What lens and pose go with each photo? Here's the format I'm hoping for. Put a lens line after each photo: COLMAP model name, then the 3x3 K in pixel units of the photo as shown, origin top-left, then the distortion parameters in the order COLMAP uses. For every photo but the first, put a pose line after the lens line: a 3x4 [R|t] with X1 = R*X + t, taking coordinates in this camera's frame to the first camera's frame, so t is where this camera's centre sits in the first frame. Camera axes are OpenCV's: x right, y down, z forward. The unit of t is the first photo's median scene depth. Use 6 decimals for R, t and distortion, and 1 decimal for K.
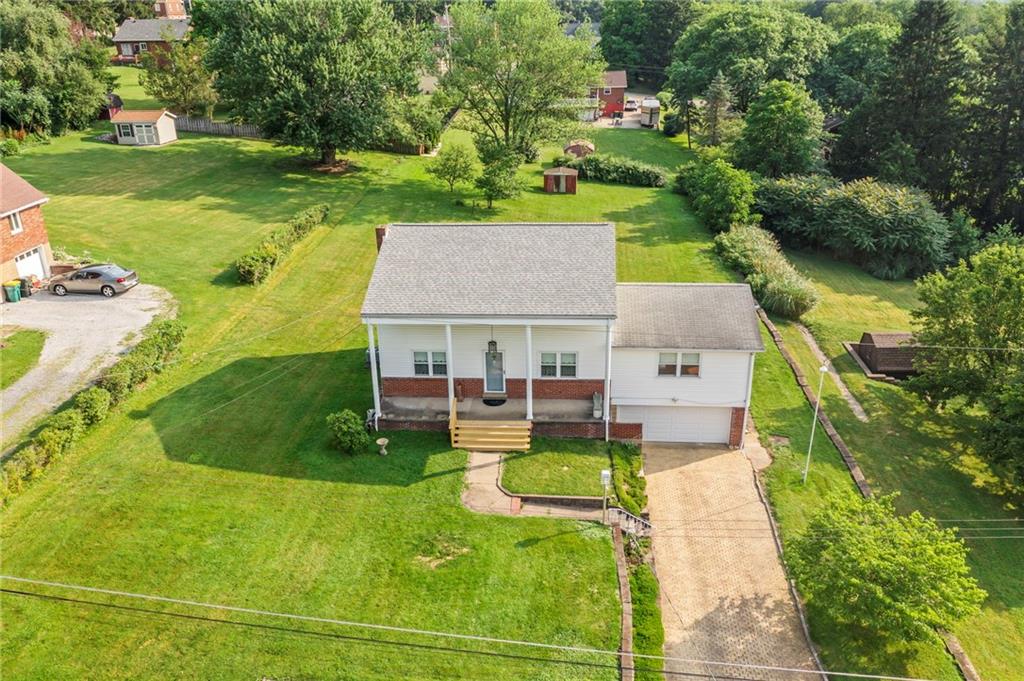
lens RADIAL K [[821.8, 0, 511.0], [0, 821.8, 341.6], [0, 0, 1]] dist [-0.007026, 0.004441]
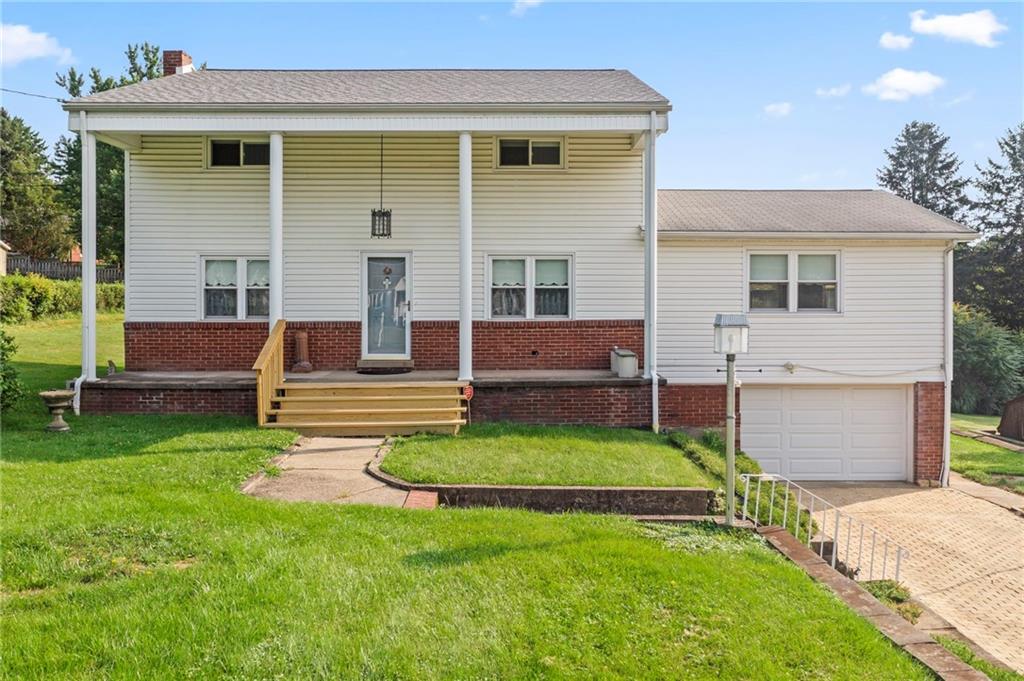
lens RADIAL K [[821.8, 0, 513.9], [0, 821.8, 339.0], [0, 0, 1]] dist [-0.007026, 0.004441]
pose [[0.996515, 0.011002, 0.082684, 0.012039], [0.019506, 0.933044, -0.359234, 0.215963], [-0.081100, 0.359595, 0.929578, 0.593639]]
